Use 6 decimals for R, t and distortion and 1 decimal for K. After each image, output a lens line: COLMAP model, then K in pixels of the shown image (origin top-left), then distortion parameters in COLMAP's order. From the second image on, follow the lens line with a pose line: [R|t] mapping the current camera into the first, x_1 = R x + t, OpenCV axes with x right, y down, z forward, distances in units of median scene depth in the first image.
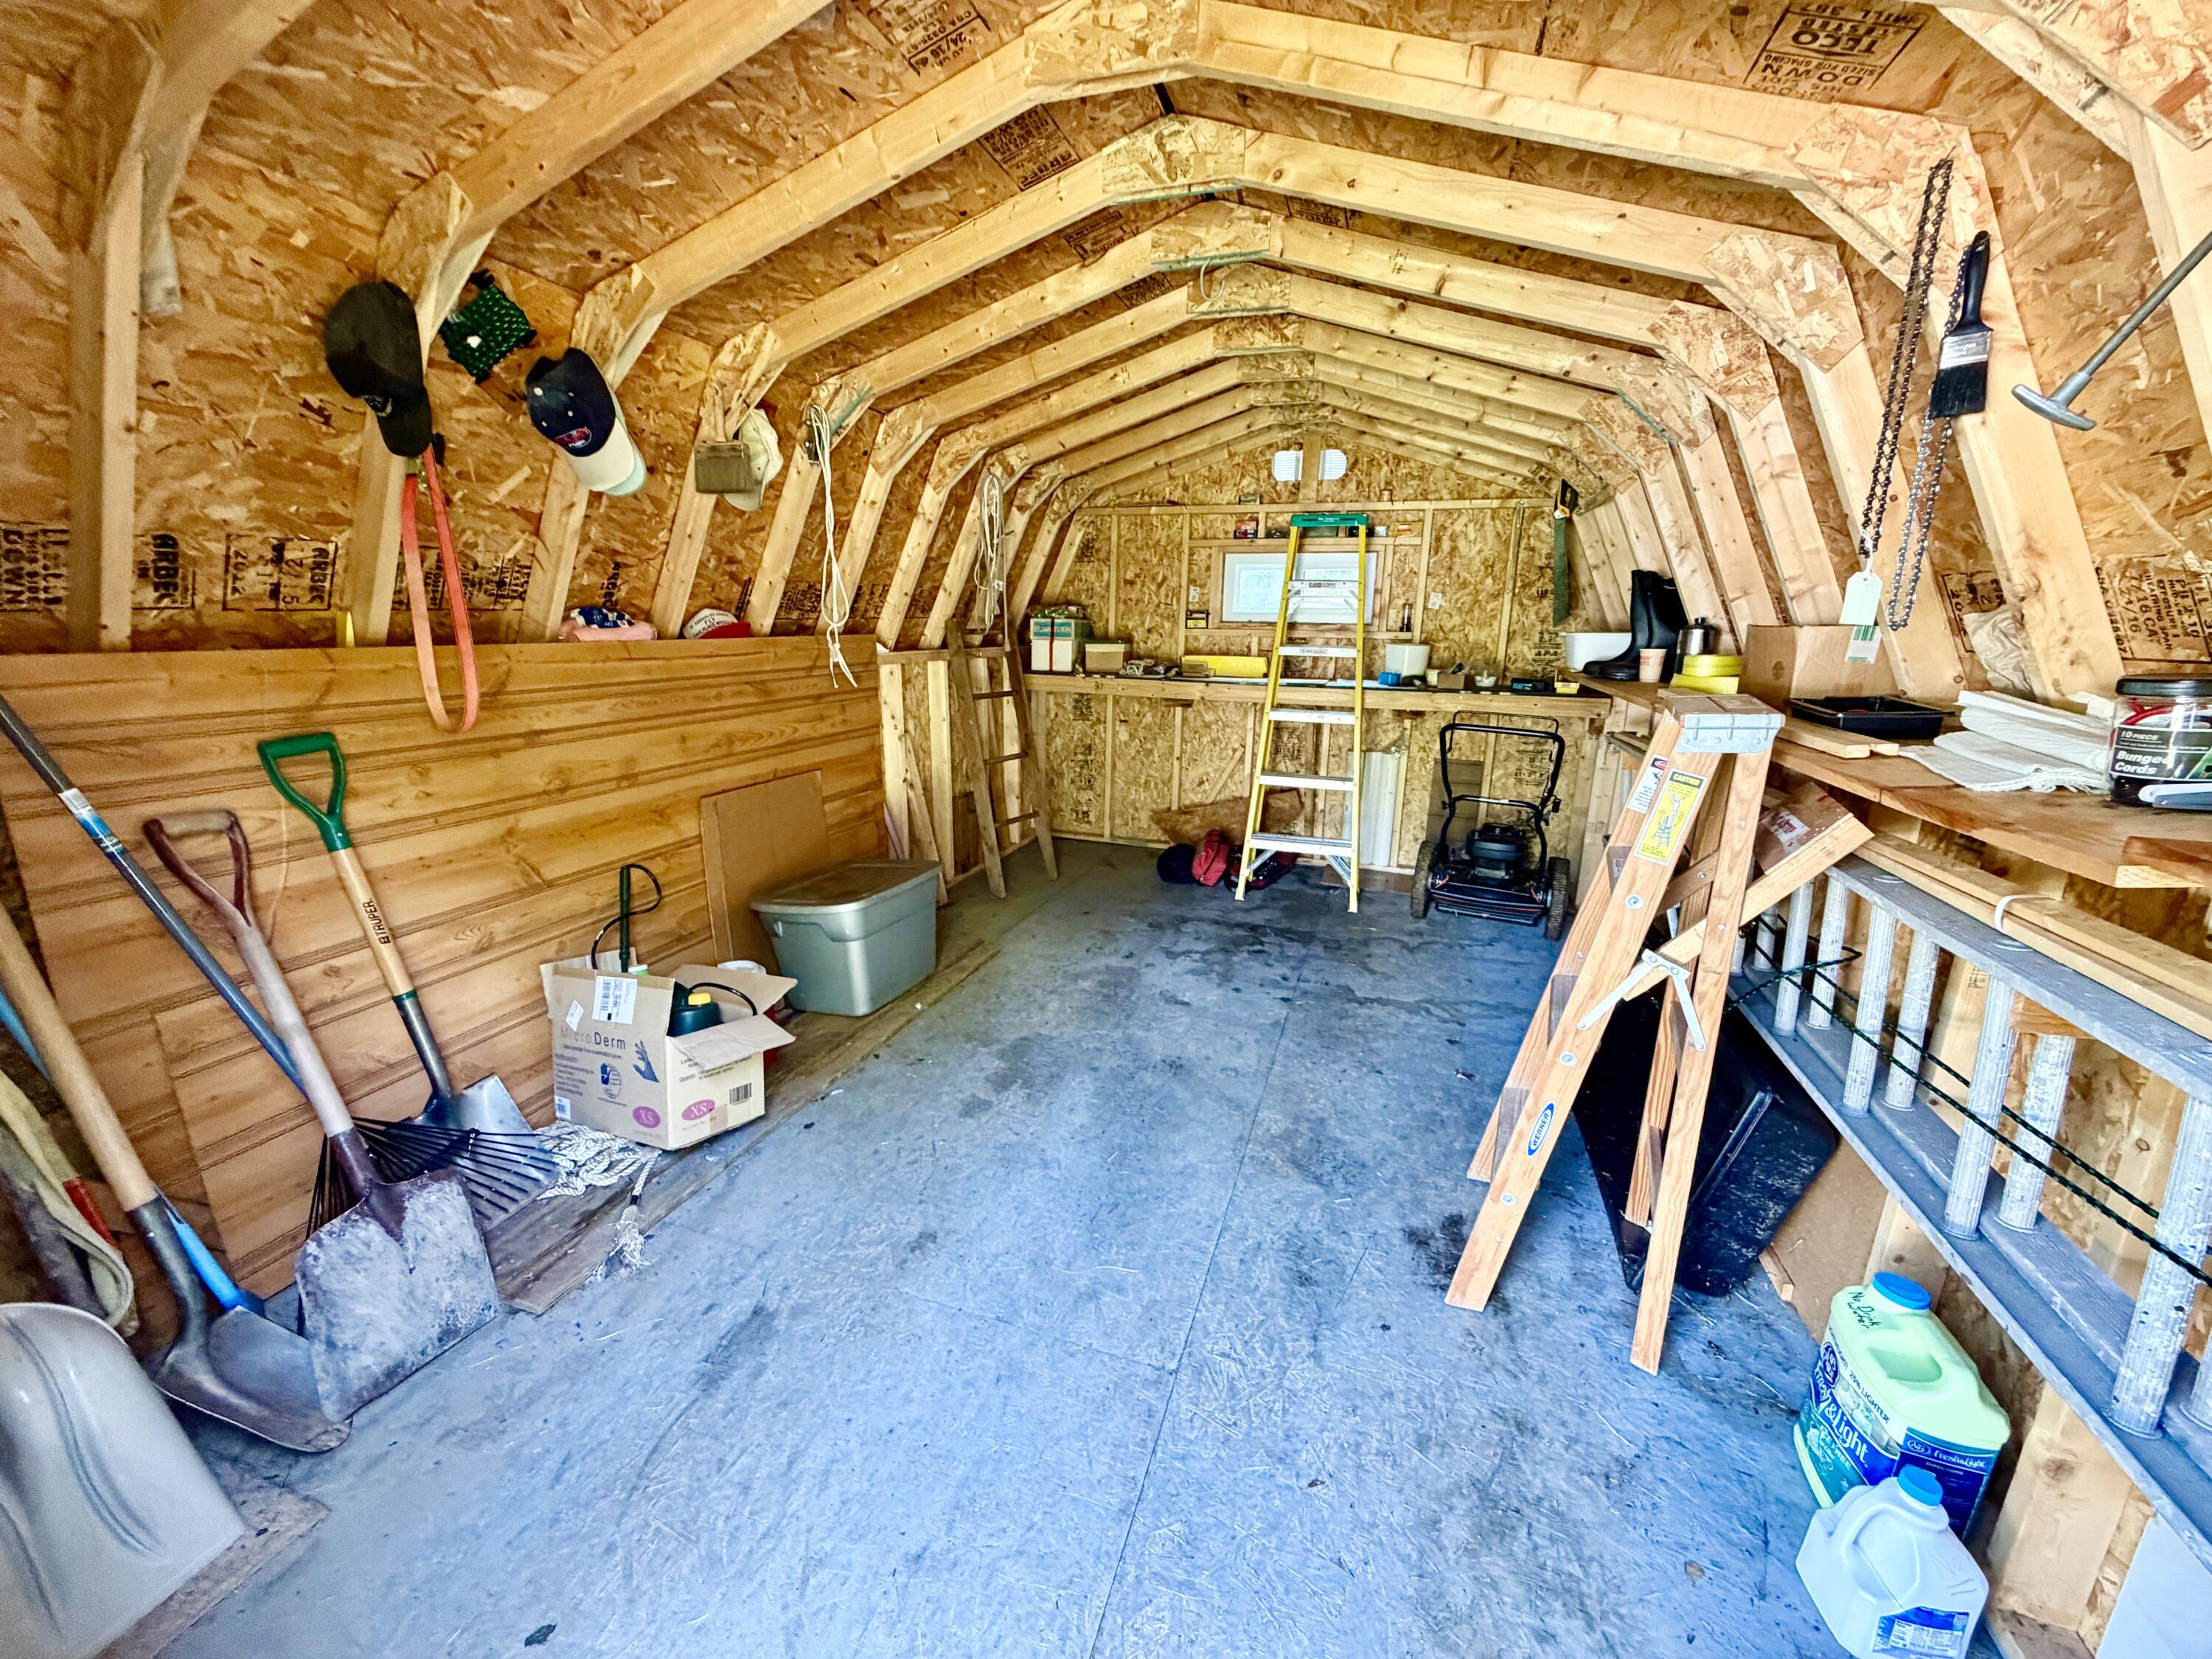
lens RADIAL K [[885.2, 0, 1093.8], [0, 885.2, 829.0], [0, 0, 1]] dist [-0.002144, 0.000408]
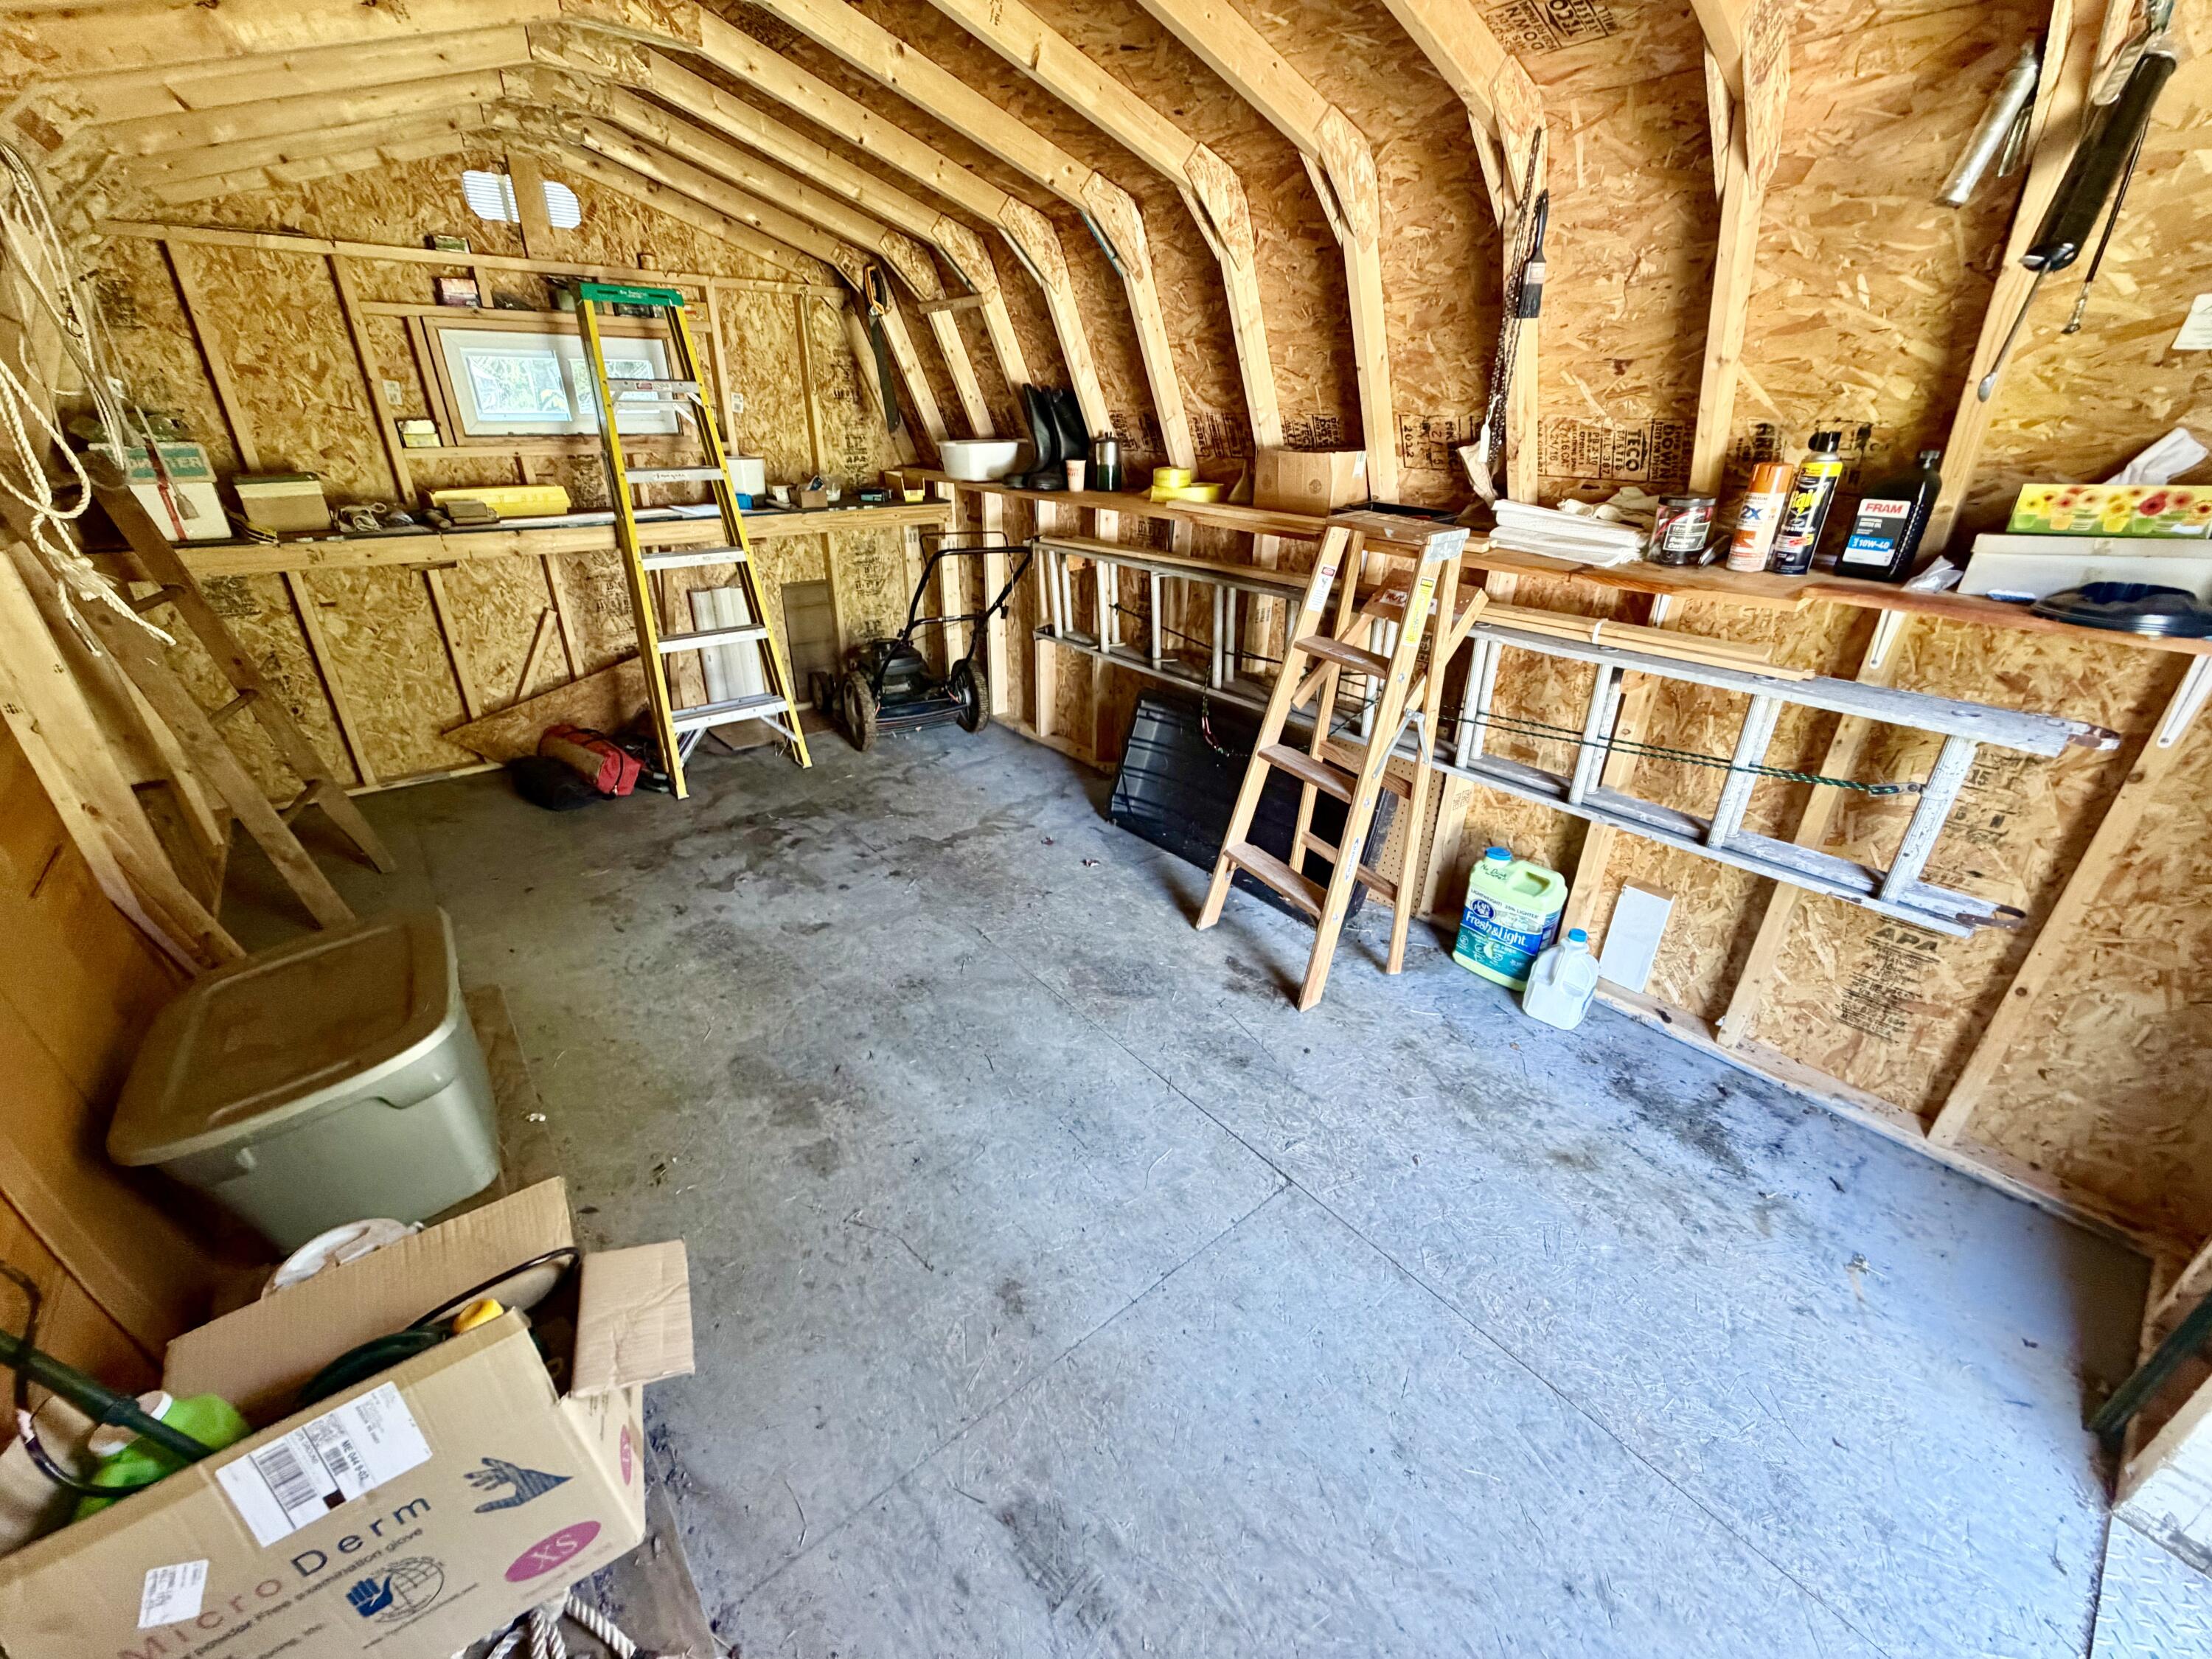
lens RADIAL K [[885.2, 0, 1103.9], [0, 885.2, 828.6], [0, 0, 1]] dist [-0.002144, 0.000408]
pose [[0.522870, -0.376986, 0.764519, -0.265266], [0.196504, 0.926039, 0.322239, -0.080290], [-0.829454, -0.018258, 0.558277, 0.206336]]
